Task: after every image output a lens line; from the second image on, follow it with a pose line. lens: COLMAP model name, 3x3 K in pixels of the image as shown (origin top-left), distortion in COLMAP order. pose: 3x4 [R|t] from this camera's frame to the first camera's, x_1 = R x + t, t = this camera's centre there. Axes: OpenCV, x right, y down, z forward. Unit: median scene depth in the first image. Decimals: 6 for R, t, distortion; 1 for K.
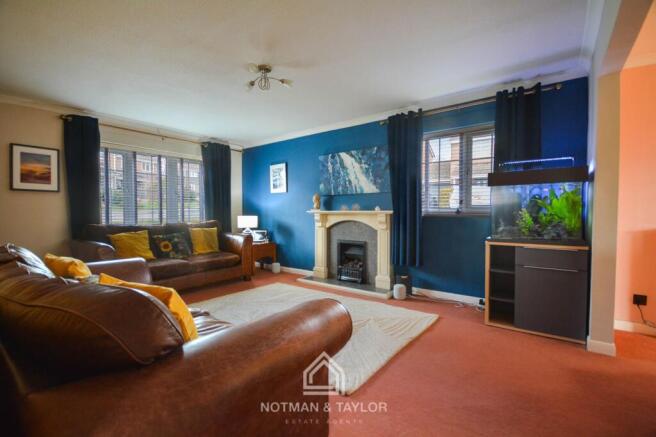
lens RADIAL K [[300.1, 0, 330.1], [0, 300.1, 218.4], [0, 0, 1]] dist [0.003491, -0.000548]
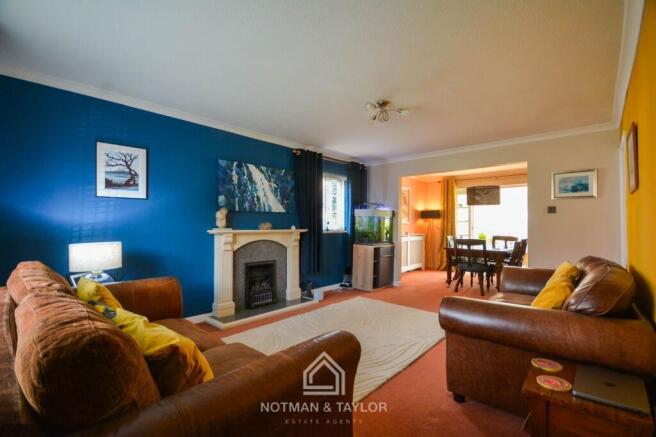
lens RADIAL K [[300.1, 0, 328.3], [0, 300.1, 223.4], [0, 0, 1]] dist [0.003491, -0.000548]
pose [[0.085590, 0.007806, 0.996300, -0.855957], [0.018925, 0.999776, -0.009459, -0.032304], [-0.996151, 0.019664, 0.085423, 0.720056]]
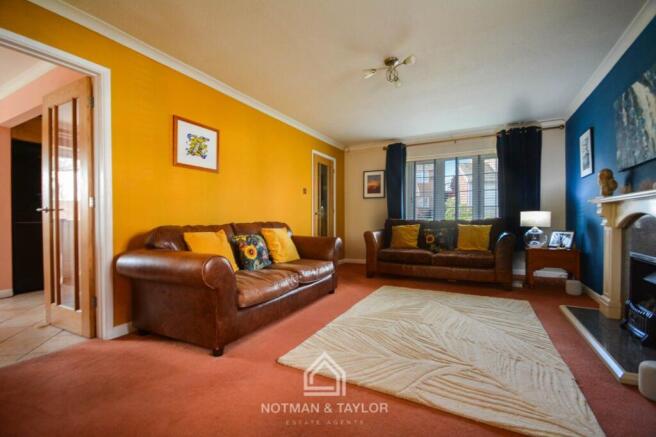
lens RADIAL K [[300.1, 0, 328.5], [0, 300.1, 217.6], [0, 0, 1]] dist [0.003491, -0.000548]
pose [[0.169738, -0.006398, -0.985469, 0.476952], [-0.010834, 0.999906, -0.008358, 0.024650], [0.985430, 0.012095, 0.169652, 0.404426]]
